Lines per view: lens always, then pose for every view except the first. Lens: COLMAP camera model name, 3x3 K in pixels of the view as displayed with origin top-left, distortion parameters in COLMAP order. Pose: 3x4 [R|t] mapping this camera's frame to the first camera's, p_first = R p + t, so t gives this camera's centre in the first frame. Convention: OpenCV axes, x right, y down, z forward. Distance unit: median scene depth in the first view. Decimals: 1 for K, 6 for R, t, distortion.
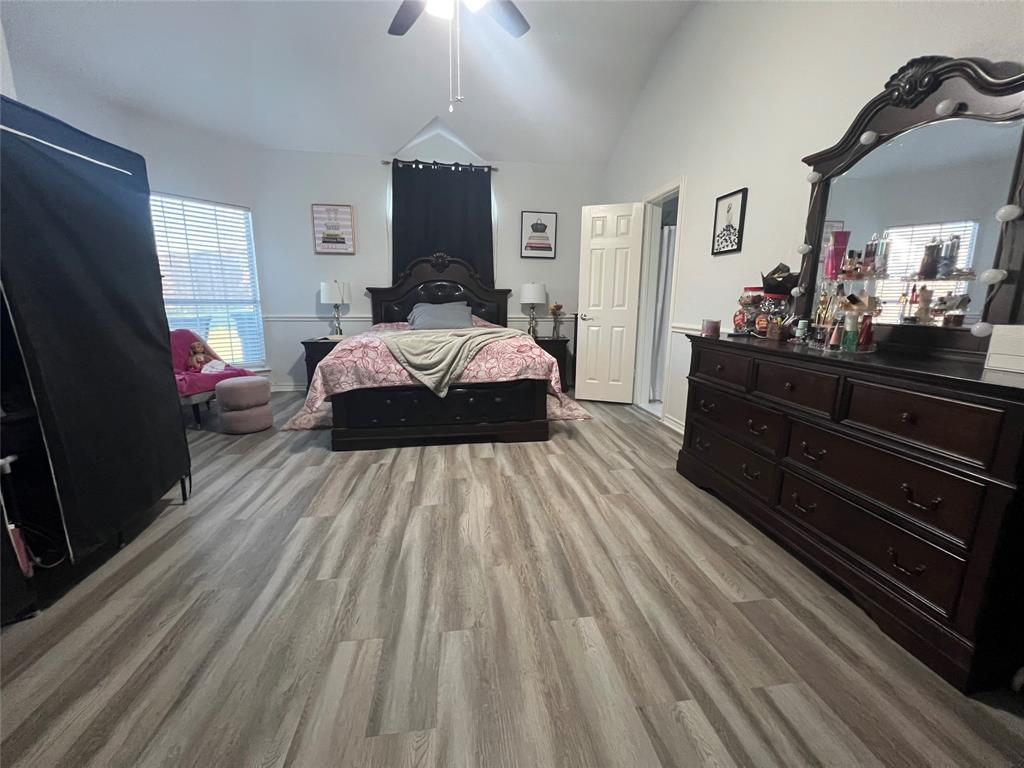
lens RADIAL K [[411.6, 0, 510.9], [0, 411.6, 381.8], [0, 0, 1]] dist [-0.003896, 0.000501]
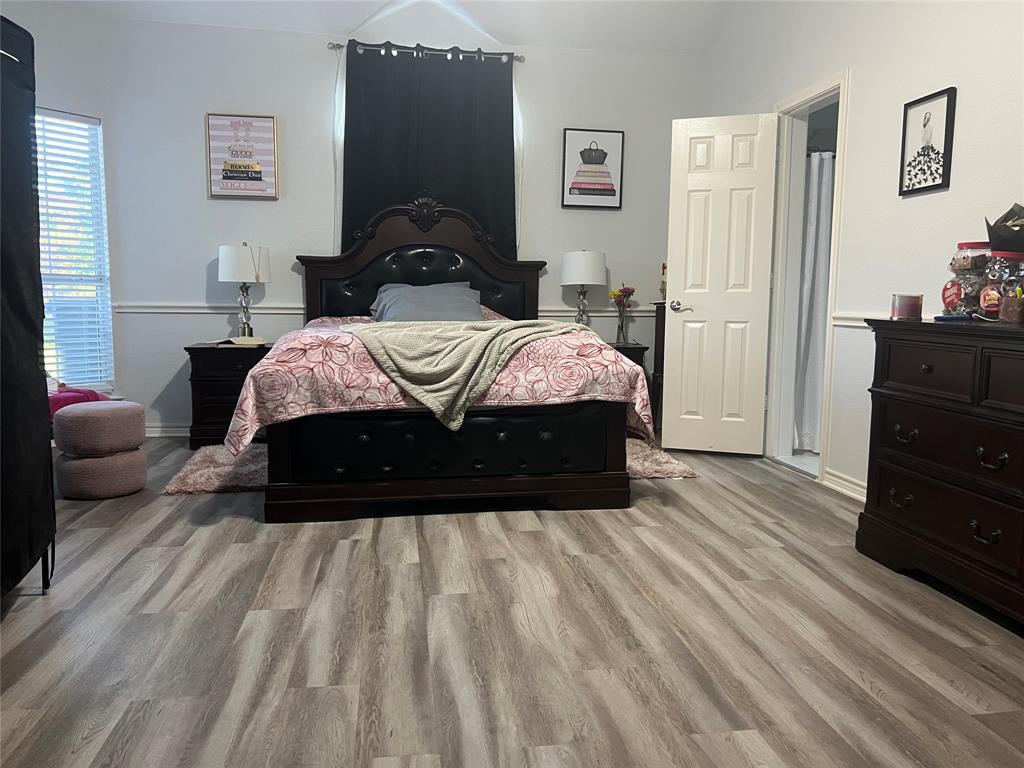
lens RADIAL K [[778.5, 0, 514.1], [0, 778.5, 388.6], [0, 0, 1]] dist [0.041296, -0.039402]
pose [[0.999940, 0.000427, 0.010944, -0.096808], [0.000434, 0.996907, -0.078585, 0.069264], [-0.010944, 0.078585, 0.996847, -0.131679]]
